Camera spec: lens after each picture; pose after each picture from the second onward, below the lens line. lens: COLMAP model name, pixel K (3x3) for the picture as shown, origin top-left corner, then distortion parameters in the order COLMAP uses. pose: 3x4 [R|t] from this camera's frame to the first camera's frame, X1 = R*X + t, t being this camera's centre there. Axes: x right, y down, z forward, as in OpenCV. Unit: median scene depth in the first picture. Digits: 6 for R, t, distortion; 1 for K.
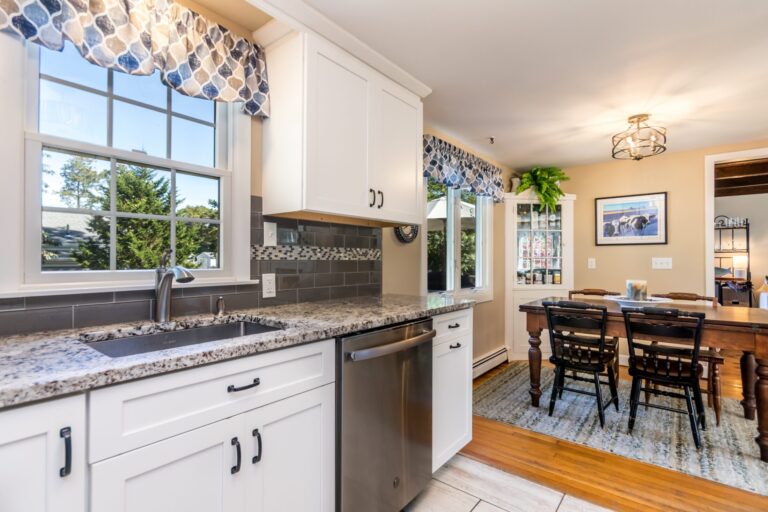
lens RADIAL K [[361.1, 0, 384.0], [0, 361.1, 256.0], [0, 0, 1]] dist [0.002990, 0.000507]
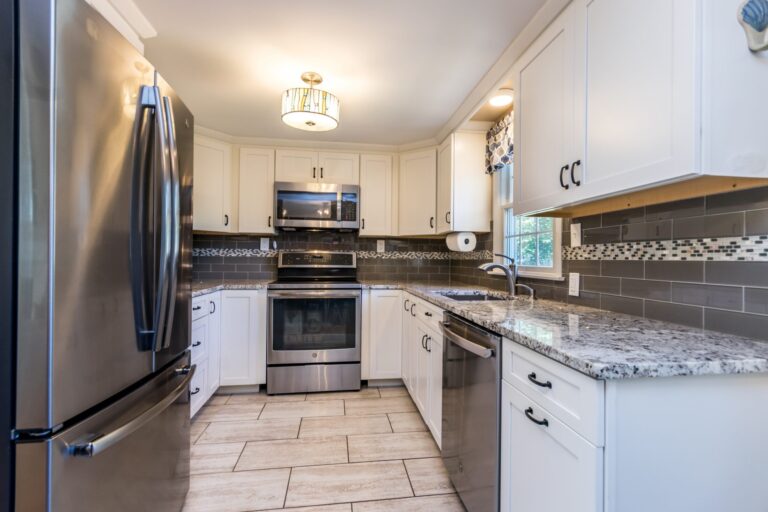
lens RADIAL K [[353.2, 0, 384.0], [0, 353.2, 256.0], [0, 0, 1]] dist [0.002008, -0.000007]
pose [[-0.678319, -0.010861, -0.734687, 0.771721], [0.000936, 0.999877, -0.015645, 0.014448], [0.734767, -0.011300, -0.678226, 1.229159]]
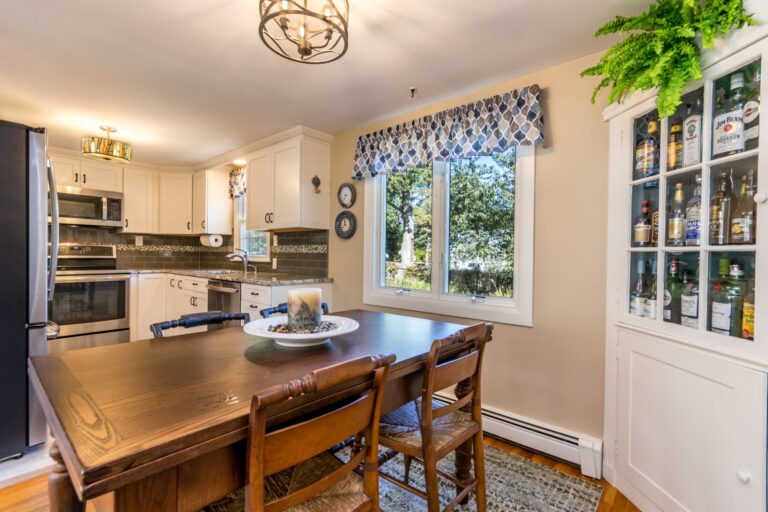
lens RADIAL K [[350.8, 0, 387.0], [0, 350.8, 256.9], [0, 0, 1]] dist [0.002545, 0.000038]
pose [[-0.017205, 0.008722, -0.999814, 1.763880], [-0.000061, 0.999962, 0.008724, 0.020183], [0.999852, 0.000212, -0.017204, 1.653519]]
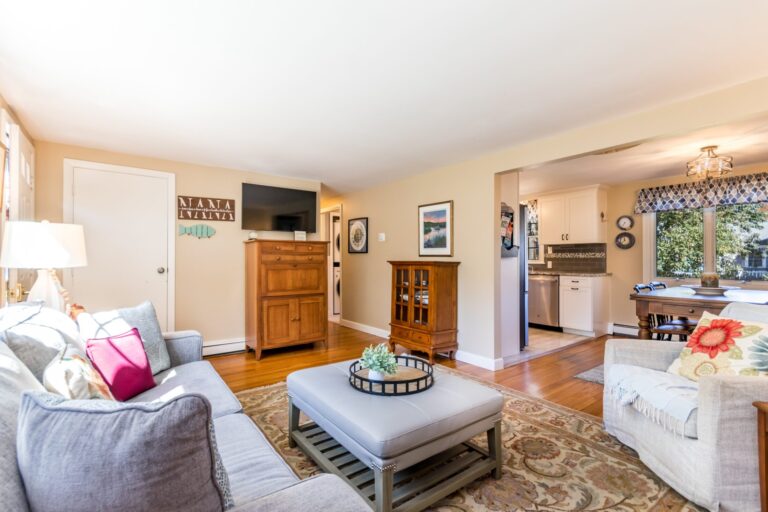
lens RADIAL K [[350.8, 0, 387.0], [0, 350.8, 256.9], [0, 0, 1]] dist [0.002545, 0.000038]
pose [[-0.227975, -0.003558, -0.973660, 3.238414], [0.012194, 0.999904, -0.006509, 0.006839], [0.973591, -0.013357, -0.227910, 0.221081]]
